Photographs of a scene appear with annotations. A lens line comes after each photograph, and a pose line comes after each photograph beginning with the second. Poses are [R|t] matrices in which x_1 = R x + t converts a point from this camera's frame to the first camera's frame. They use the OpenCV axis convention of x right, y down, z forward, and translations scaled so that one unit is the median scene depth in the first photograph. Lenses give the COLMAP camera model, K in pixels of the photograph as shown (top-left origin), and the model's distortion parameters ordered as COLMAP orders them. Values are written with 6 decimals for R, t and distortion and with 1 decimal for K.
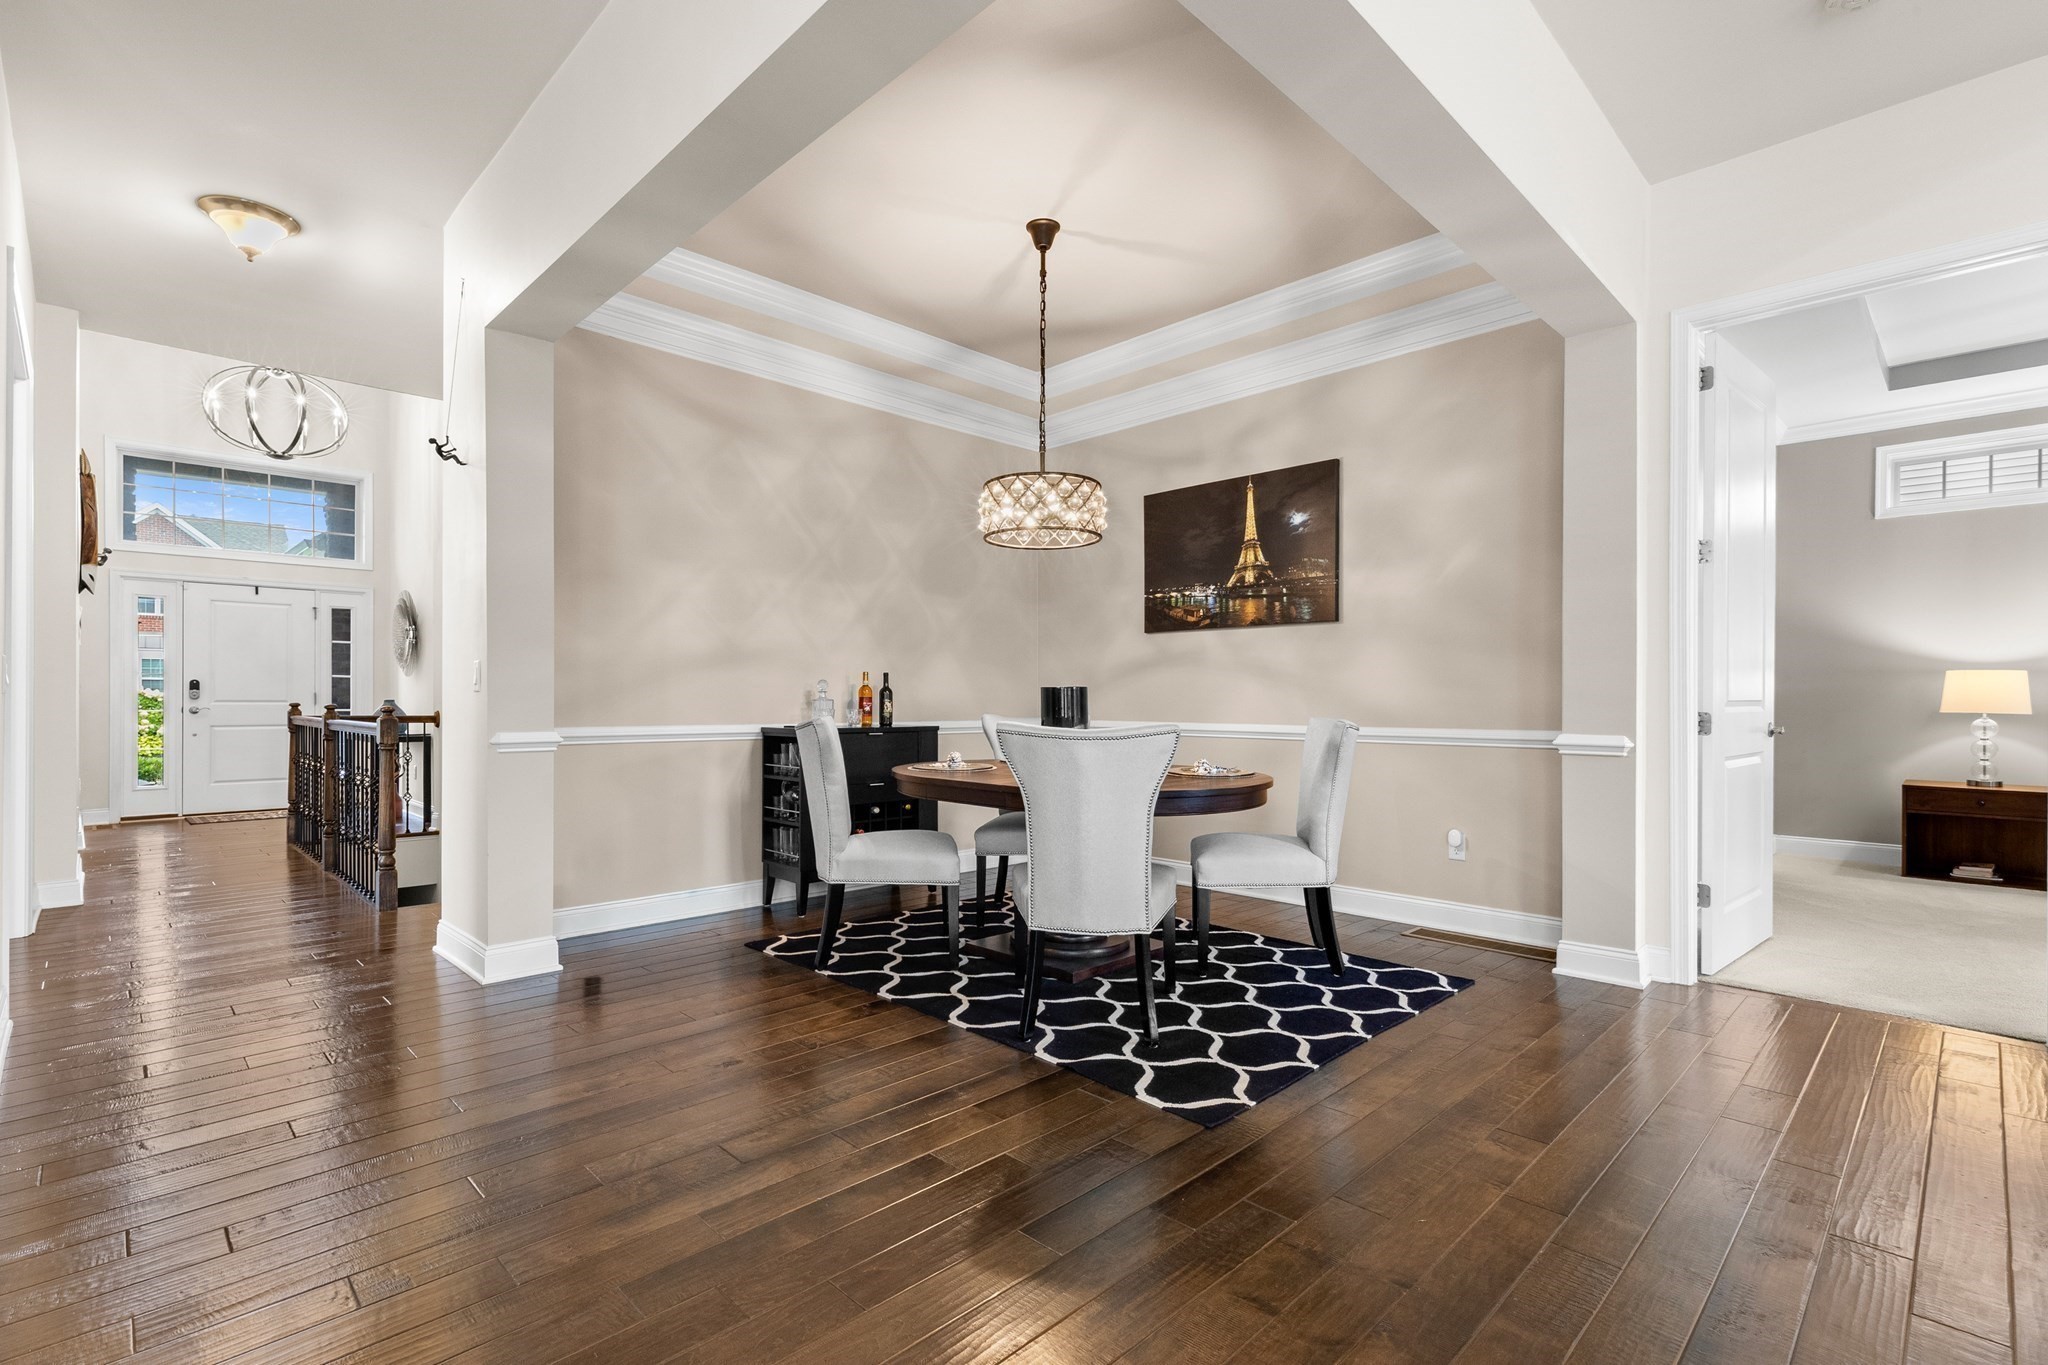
lens RADIAL K [[949.1, 0, 1016.8], [0, 949.1, 690.0], [0, 0, 1]] dist [0.002828, 0.000224]
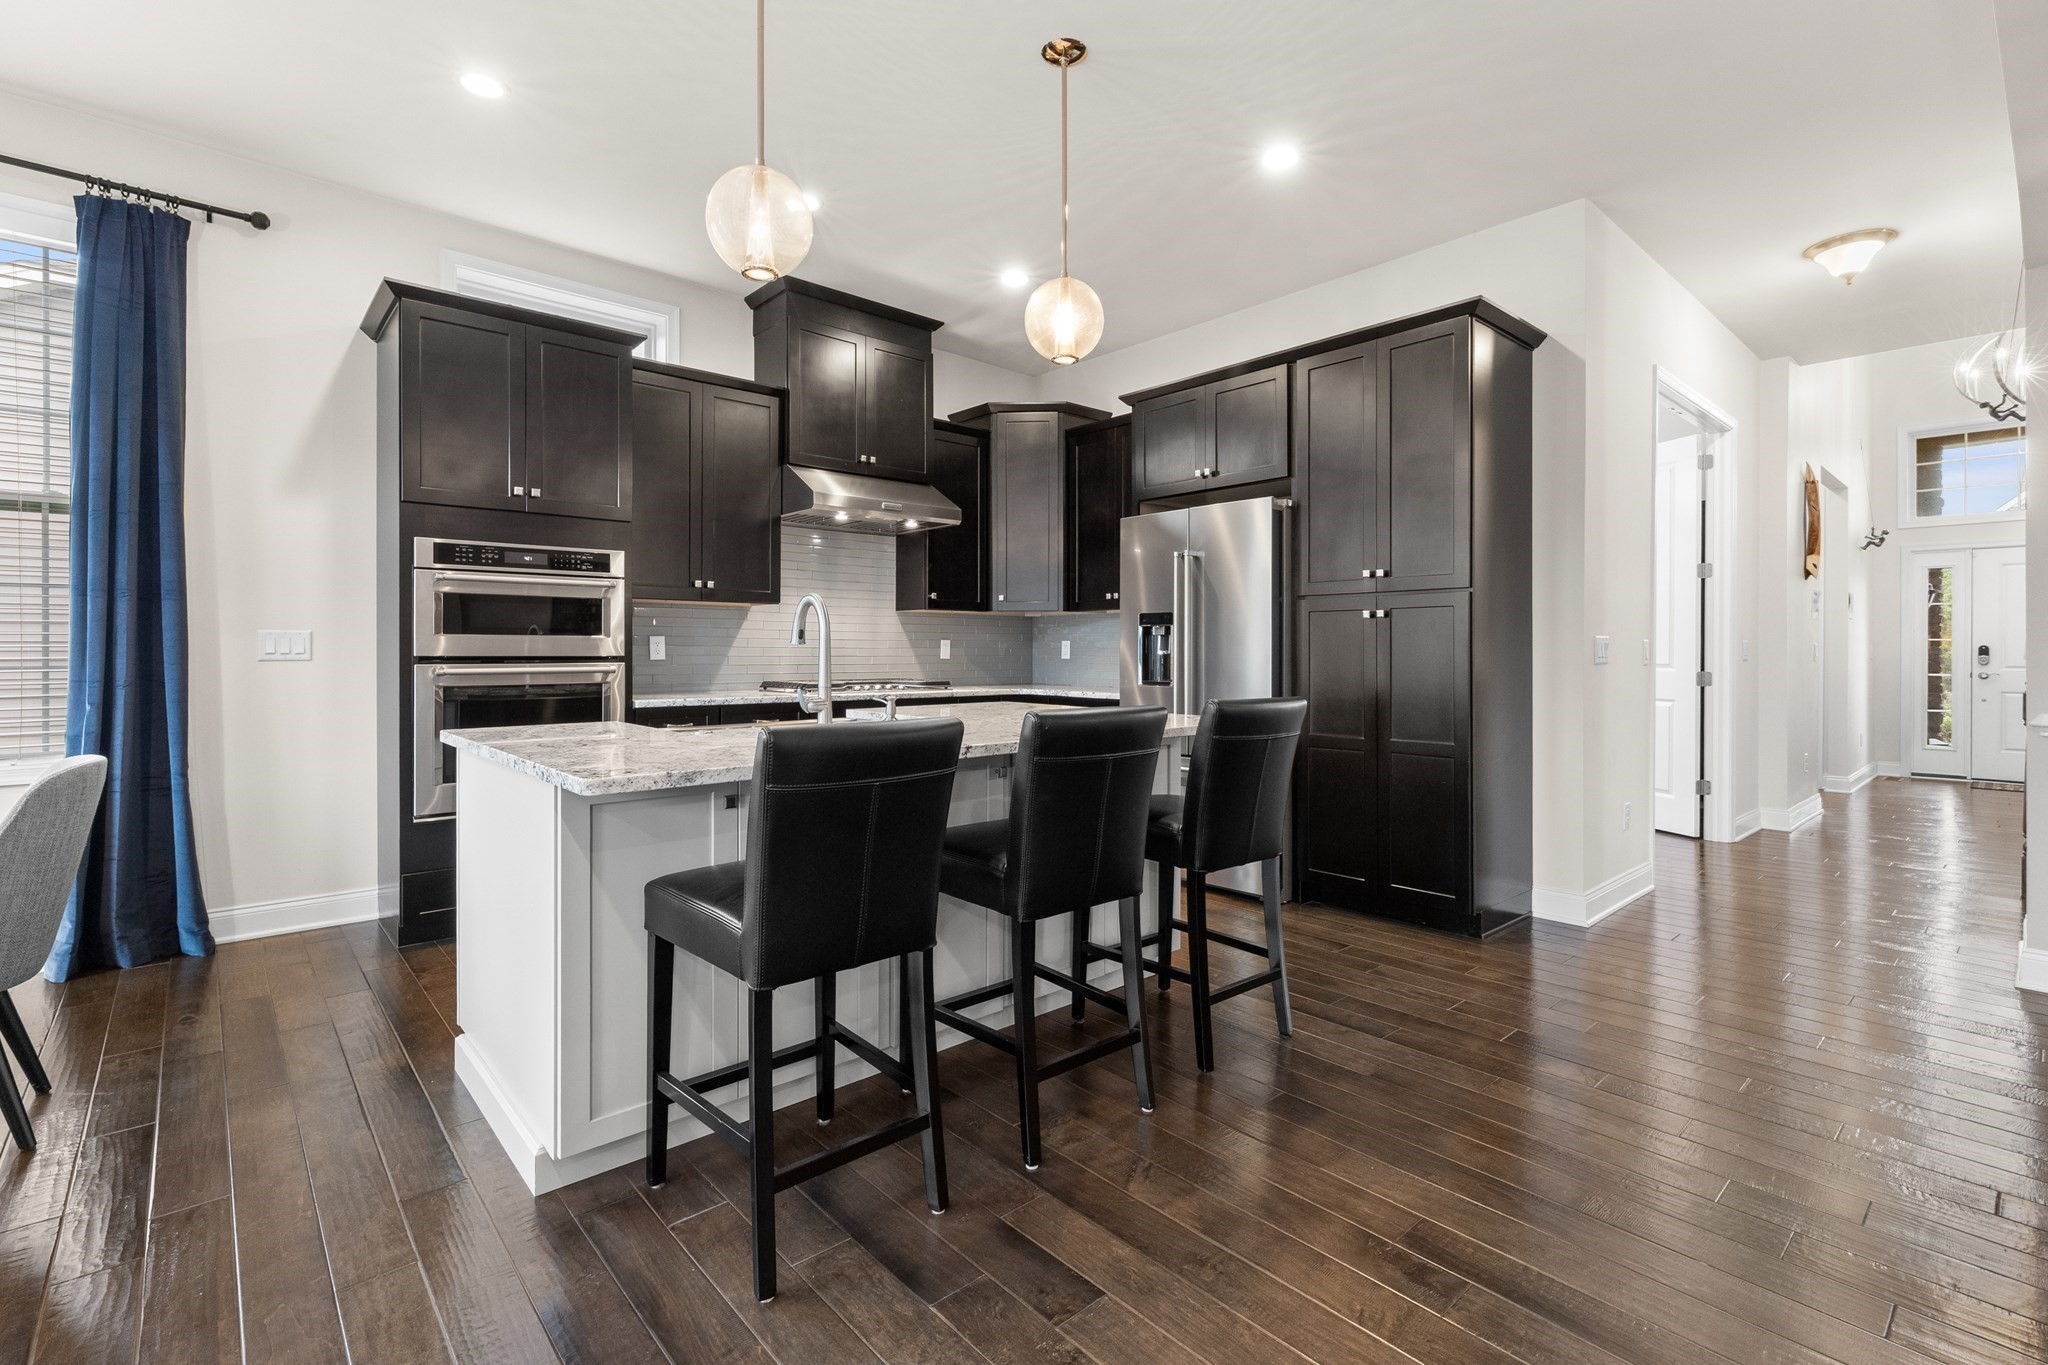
lens RADIAL K [[925.6, 0, 1024.2], [0, 925.6, 655.5], [0, 0, 1]] dist [0.001130, 0.000149]
pose [[-0.047907, 0.001368, -0.998851, 0.258115], [0.005119, 0.999986, 0.001124, -0.010083], [0.998839, -0.005060, -0.047914, 0.050090]]
